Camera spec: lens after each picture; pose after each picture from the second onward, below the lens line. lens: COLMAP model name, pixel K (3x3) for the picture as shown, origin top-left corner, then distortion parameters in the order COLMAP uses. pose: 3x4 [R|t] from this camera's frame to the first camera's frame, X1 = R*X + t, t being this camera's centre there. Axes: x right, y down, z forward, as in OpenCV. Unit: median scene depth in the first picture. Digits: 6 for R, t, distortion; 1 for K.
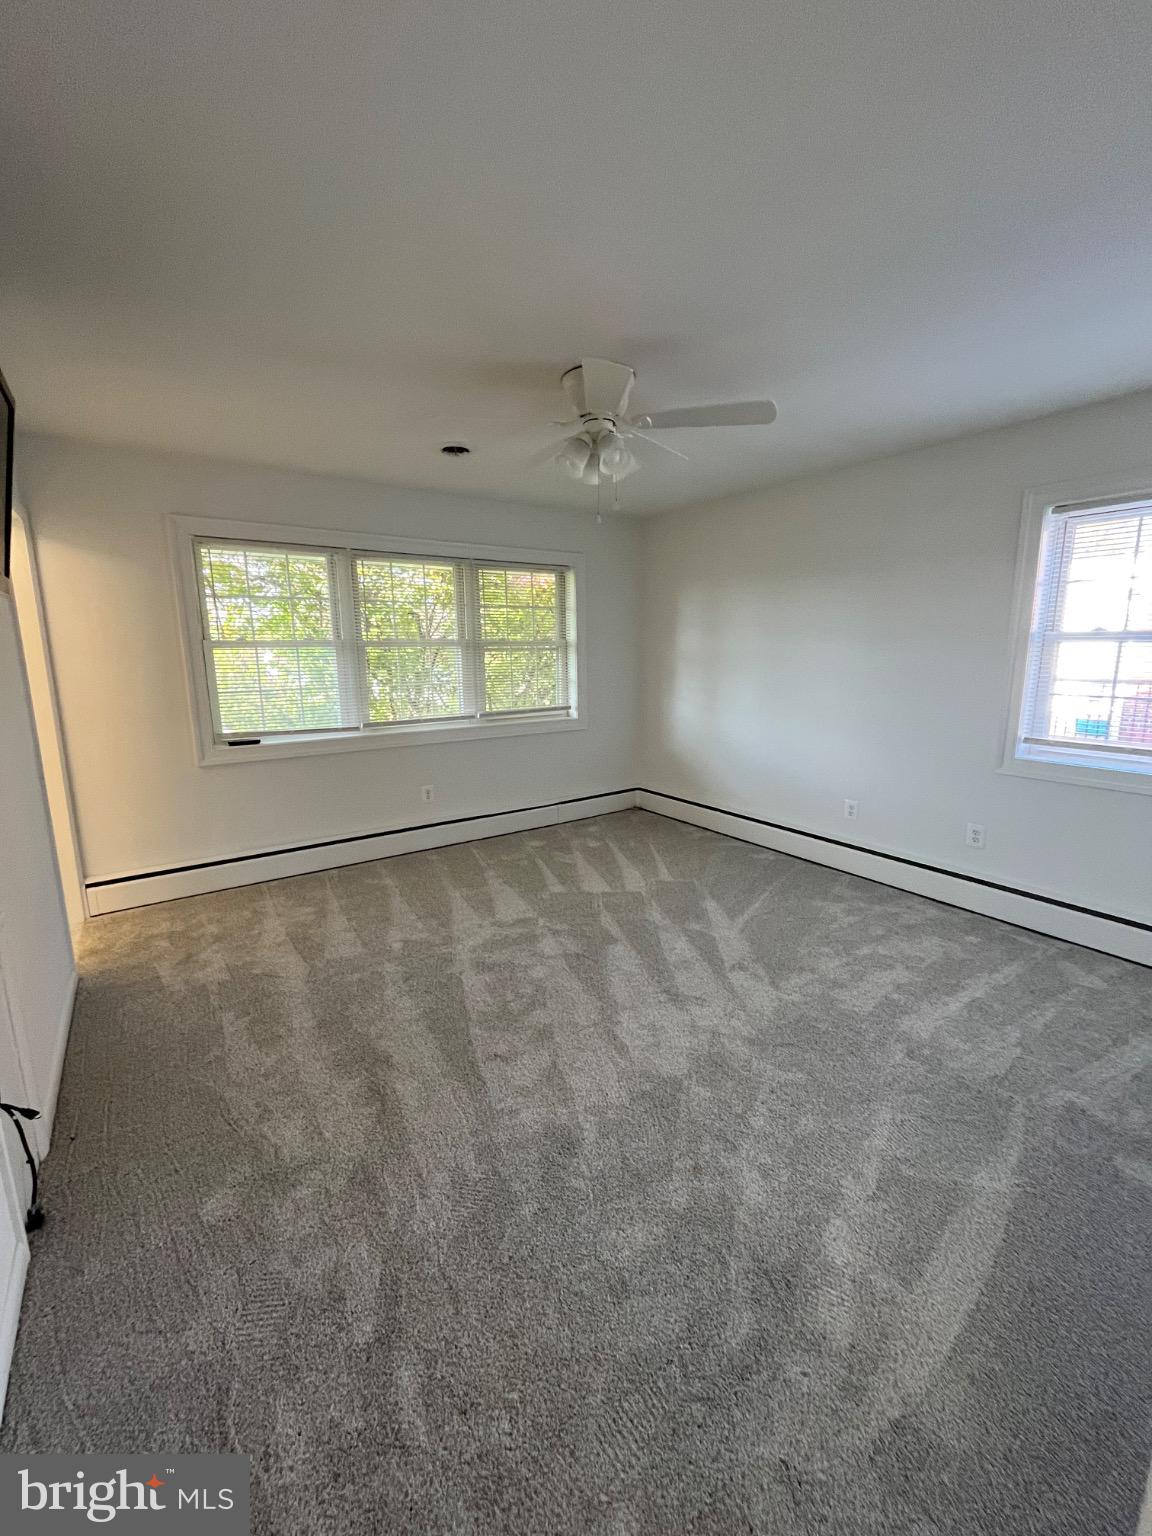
lens RADIAL K [[609.7, 0, 581.0], [0, 609.7, 759.3], [0, 0, 1]] dist [-0.001382, -0.000007]
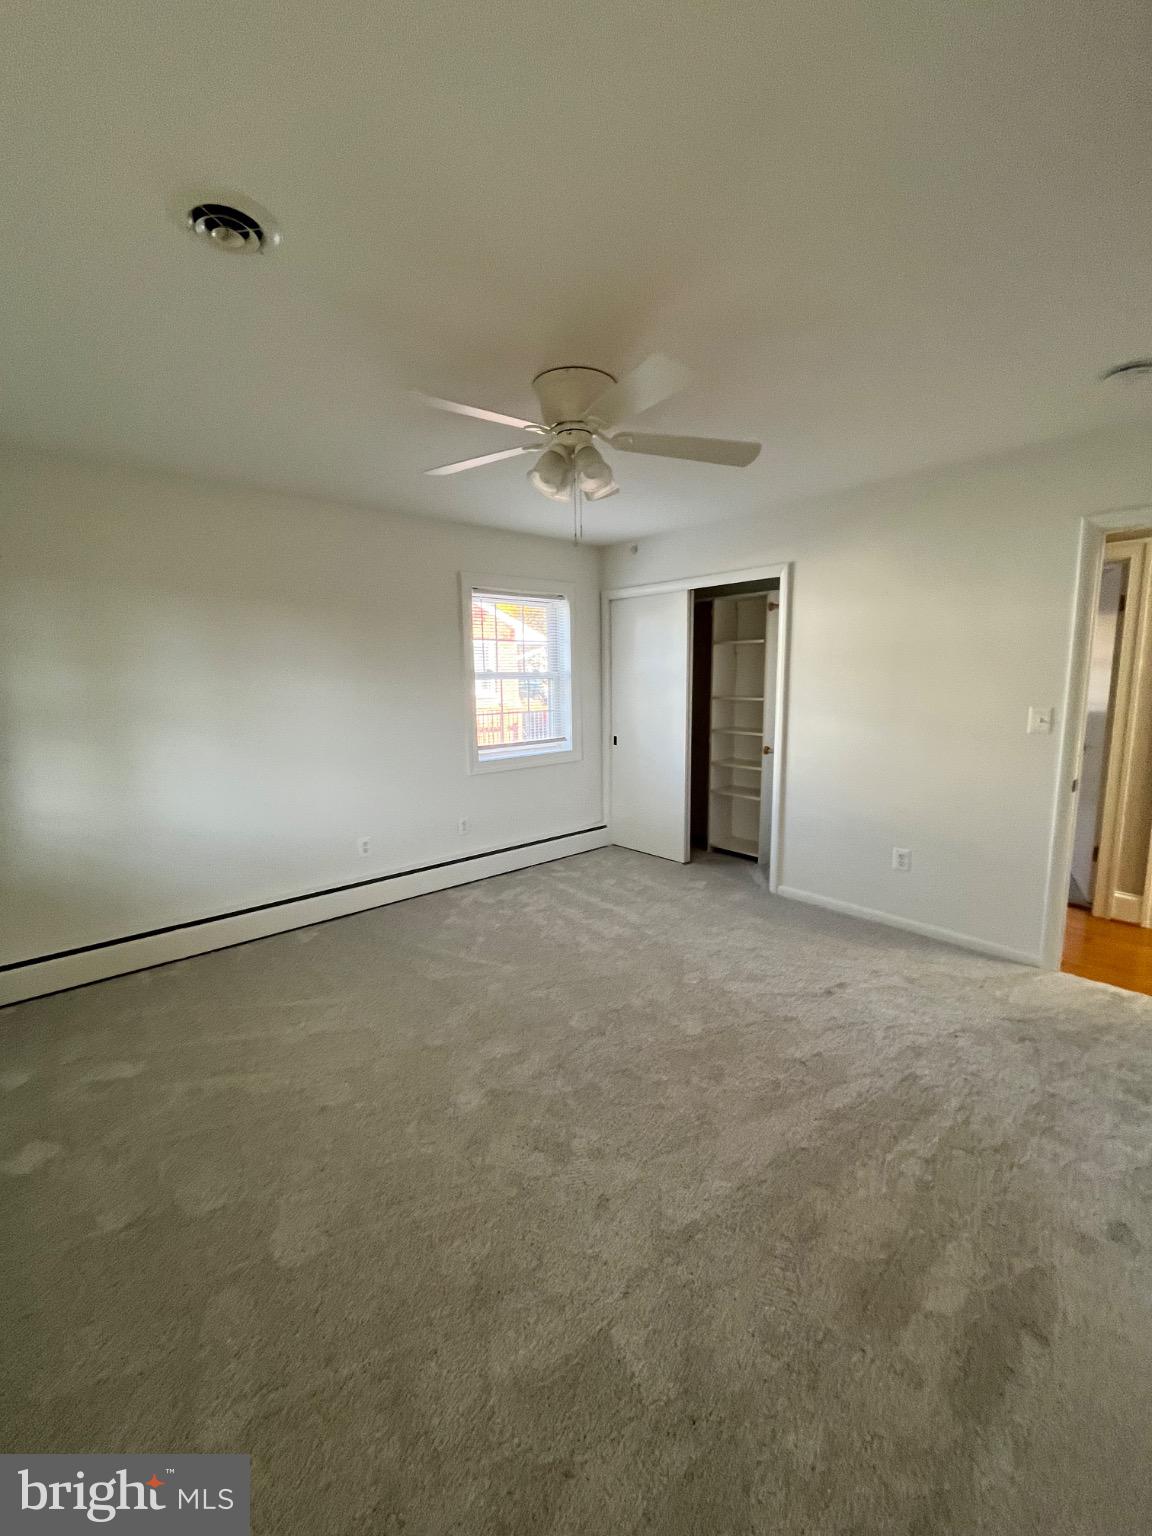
lens RADIAL K [[609.7, 0, 581.0], [0, 609.7, 759.3], [0, 0, 1]] dist [-0.001382, -0.000007]
pose [[-0.081791, -0.131030, 0.987999, -0.681549], [0.196474, 0.969747, 0.144874, -0.161083], [-0.977092, 0.205965, -0.053572, 0.831626]]
